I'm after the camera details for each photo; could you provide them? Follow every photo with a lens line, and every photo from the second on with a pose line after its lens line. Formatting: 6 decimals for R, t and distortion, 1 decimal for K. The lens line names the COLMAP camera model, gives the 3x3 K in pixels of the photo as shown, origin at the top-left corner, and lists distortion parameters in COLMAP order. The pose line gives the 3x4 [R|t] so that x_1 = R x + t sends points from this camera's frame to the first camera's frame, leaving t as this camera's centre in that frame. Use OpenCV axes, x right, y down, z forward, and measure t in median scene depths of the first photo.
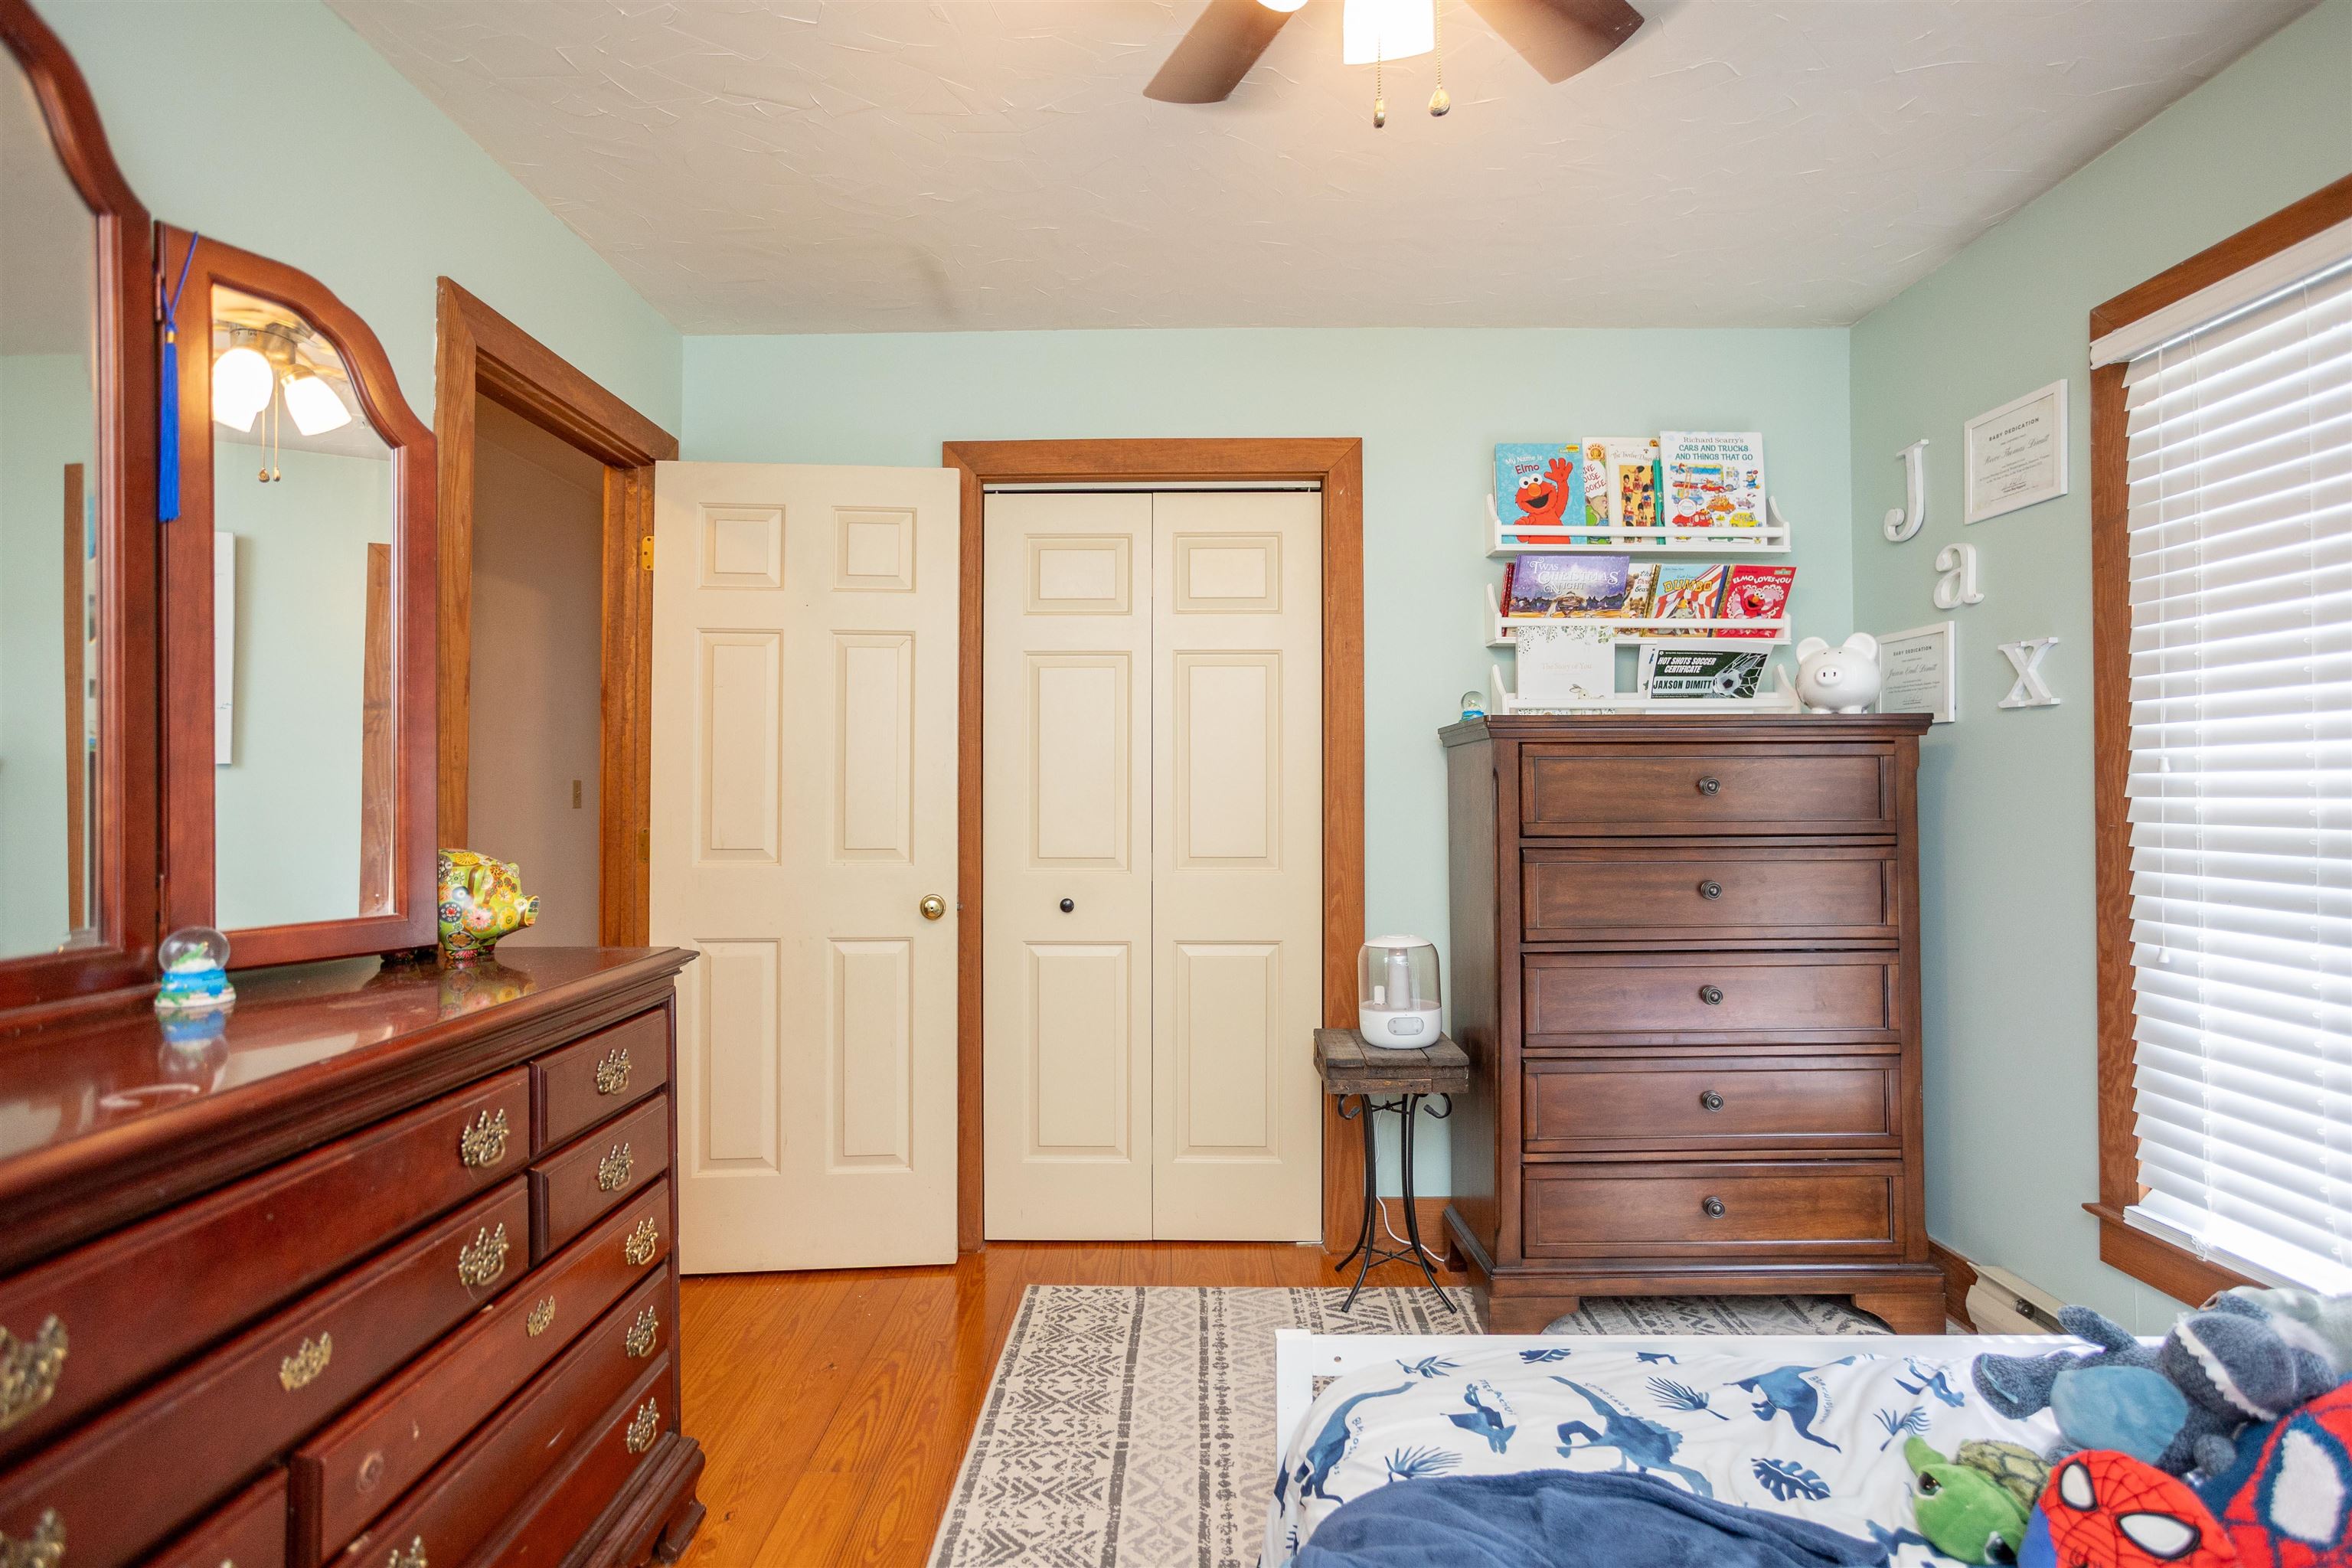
lens RADIAL K [[1137.4, 0, 1183.5], [0, 1137.4, 779.0], [0, 0, 1]] dist [-0.000381, 0.002908]
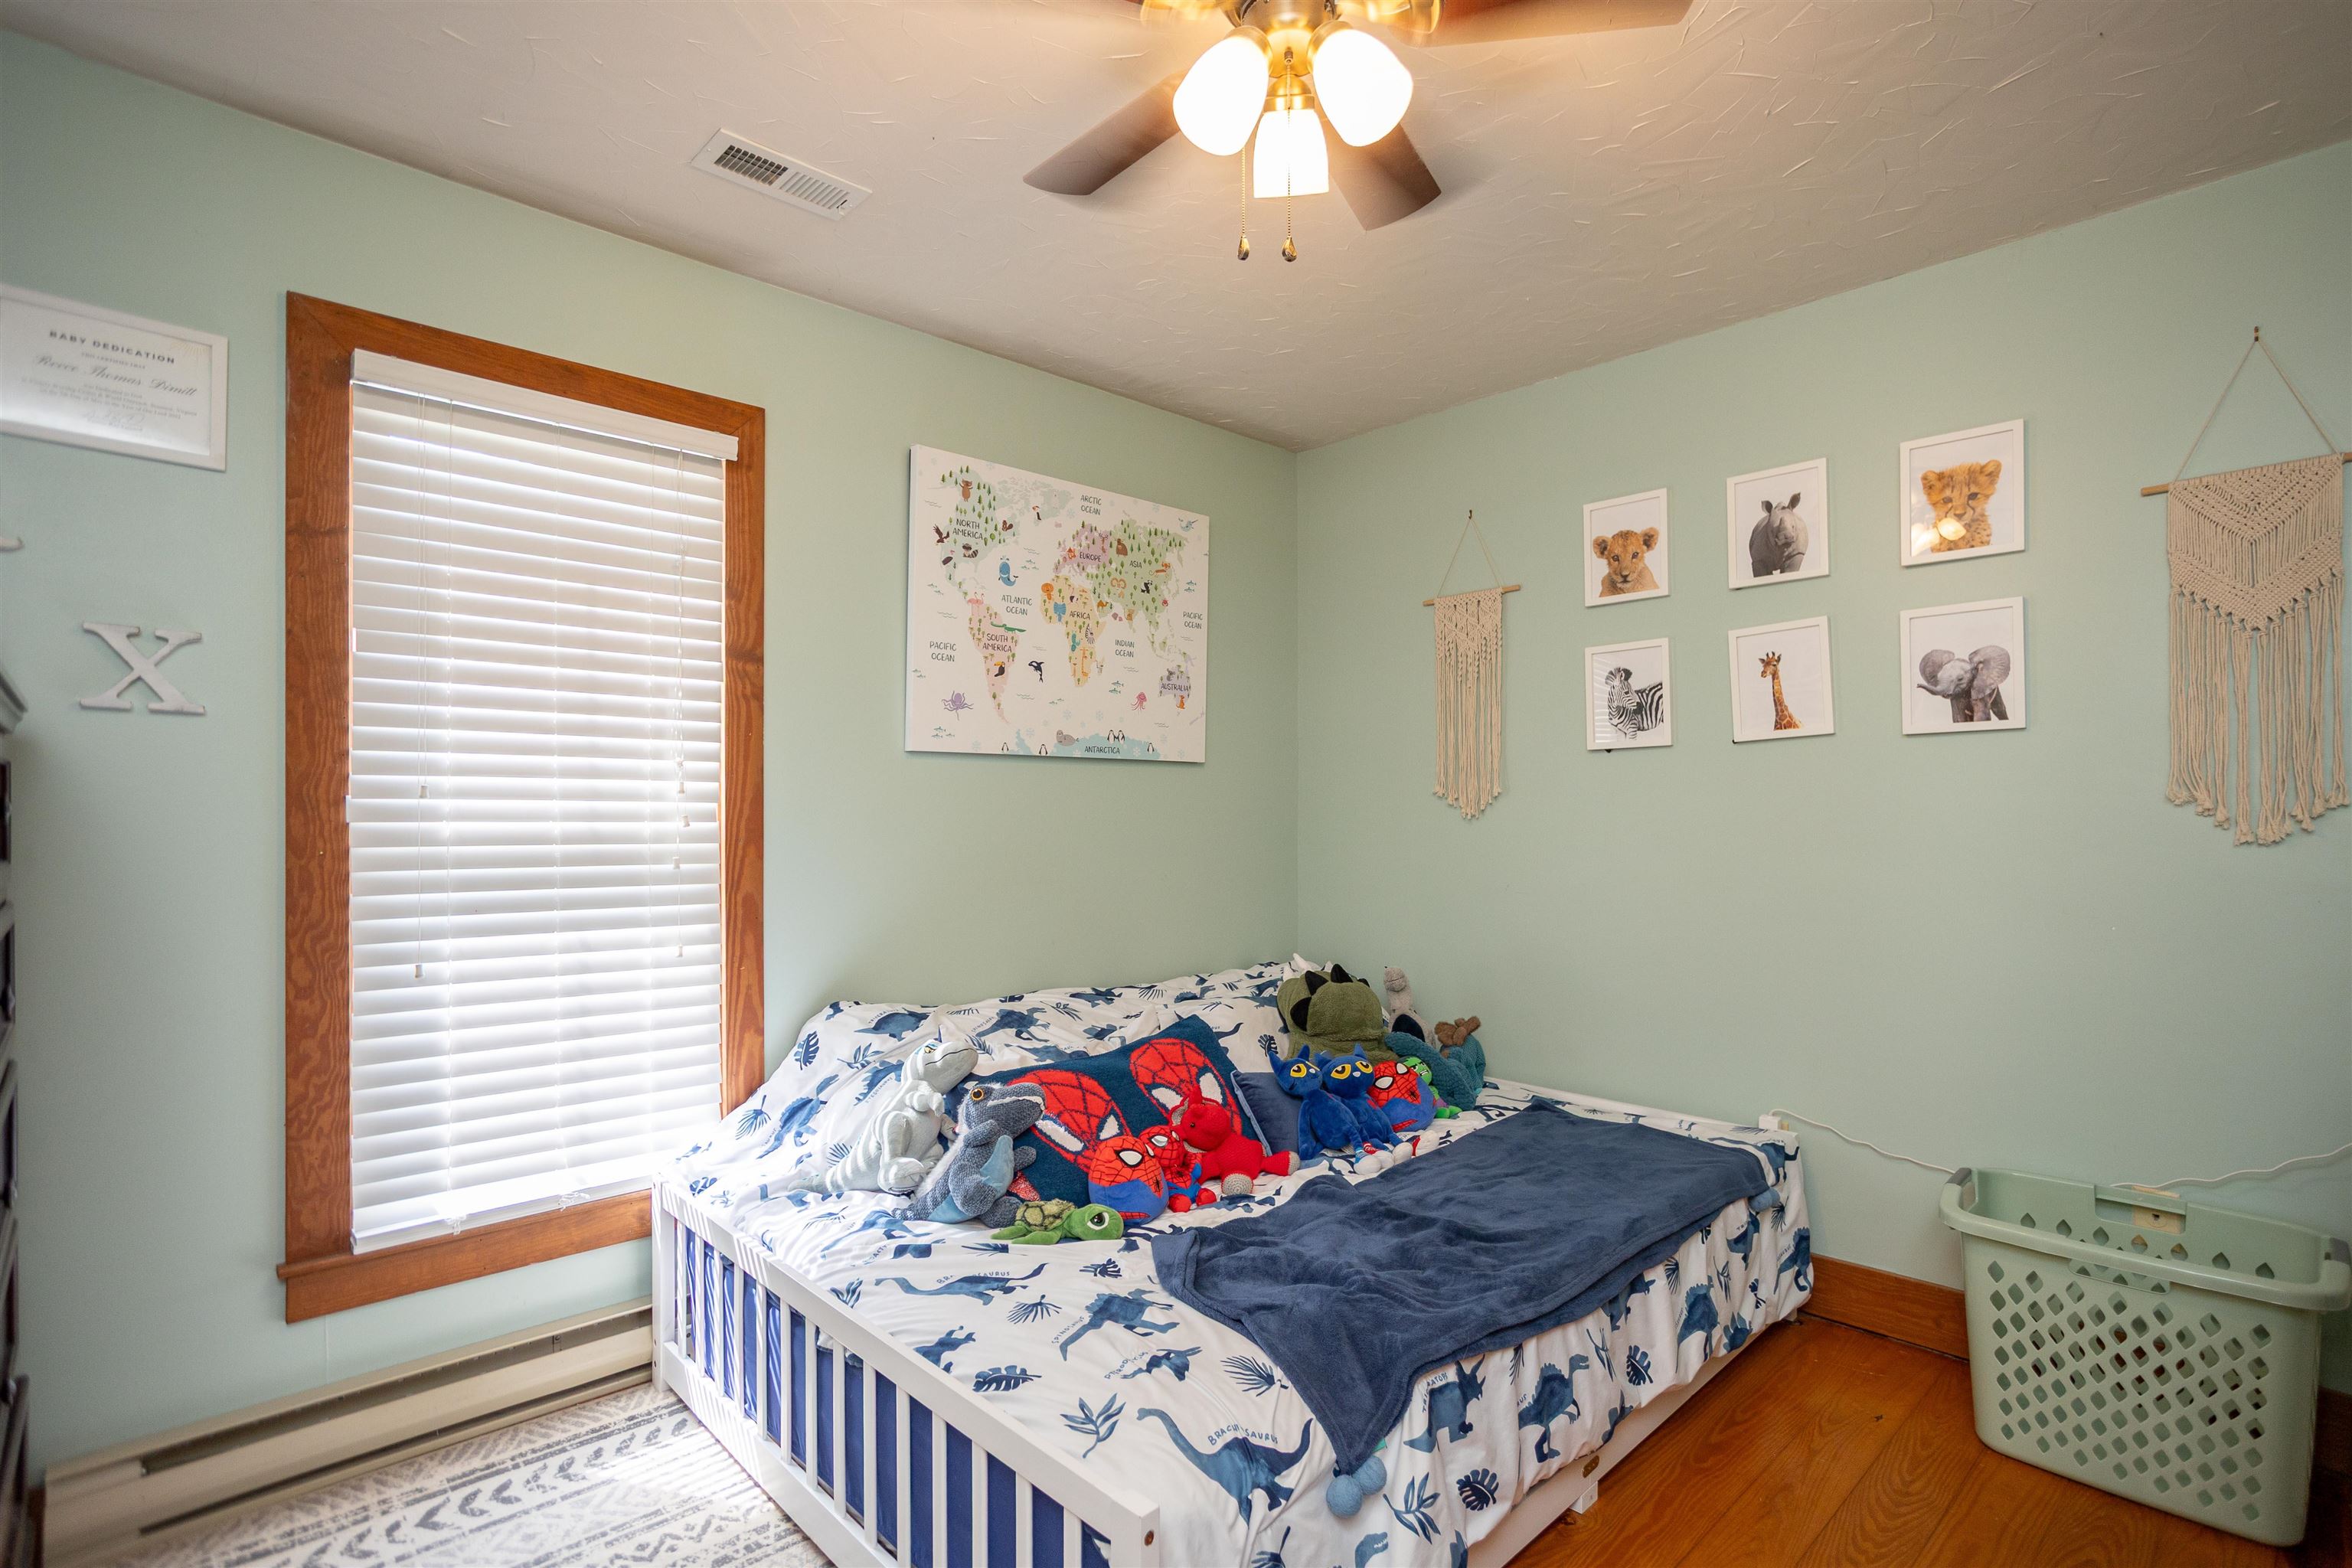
lens RADIAL K [[1137.4, 0, 1182.7], [0, 1137.4, 806.0], [0, 0, 1]] dist [-0.000381, 0.002908]
pose [[-0.681888, 0.004668, 0.731442, -0.391198], [-0.009337, 0.999843, -0.015085, 0.009870], [-0.731397, -0.017116, -0.681737, 1.174627]]
